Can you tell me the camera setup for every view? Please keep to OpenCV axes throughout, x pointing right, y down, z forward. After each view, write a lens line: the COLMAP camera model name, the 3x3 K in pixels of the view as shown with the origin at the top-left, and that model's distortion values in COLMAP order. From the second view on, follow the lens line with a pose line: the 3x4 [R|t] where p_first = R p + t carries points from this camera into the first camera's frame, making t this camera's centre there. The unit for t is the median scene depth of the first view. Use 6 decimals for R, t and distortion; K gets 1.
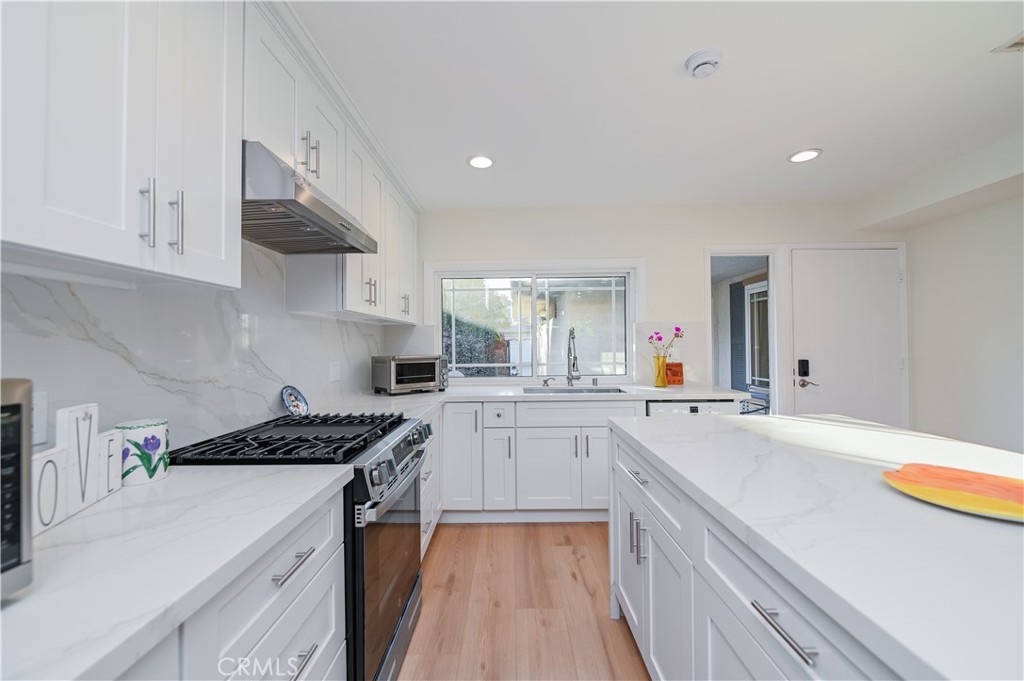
lens RADIAL K [[416.9, 0, 511.8], [0, 416.9, 342.4], [0, 0, 1]] dist [-0.004004, -0.000263]
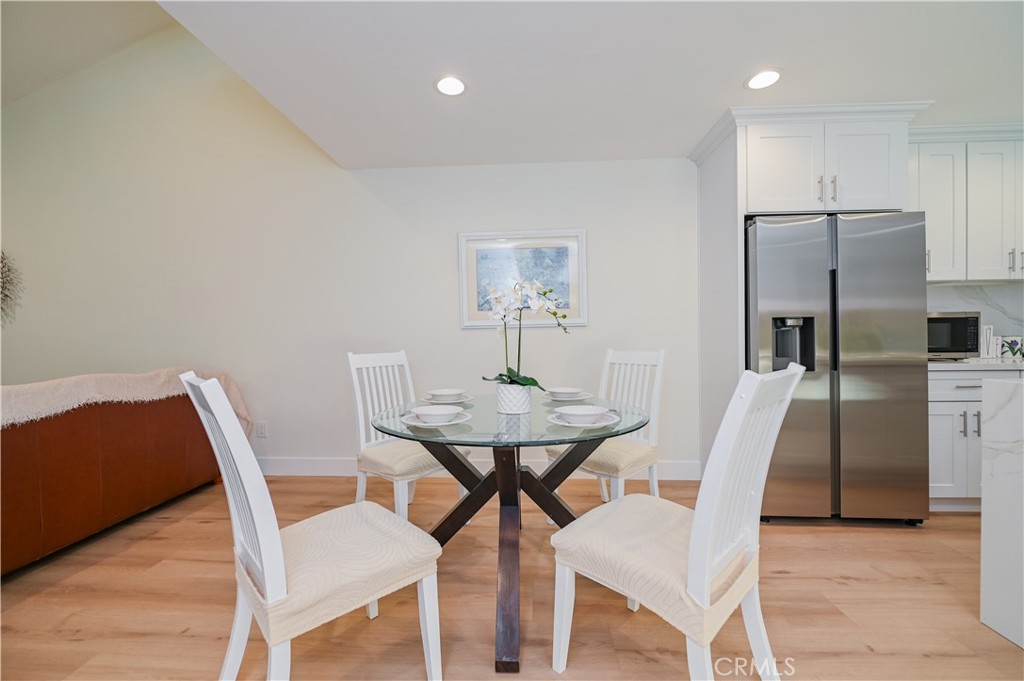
lens RADIAL K [[416.9, 0, 512.1], [0, 416.9, 339.5], [0, 0, 1]] dist [-0.004004, -0.000263]
pose [[-0.055130, 0.020464, -0.998269, 1.978901], [0.019160, 0.999628, 0.019433, 0.106836], [0.998295, -0.018056, -0.055501, -2.084853]]
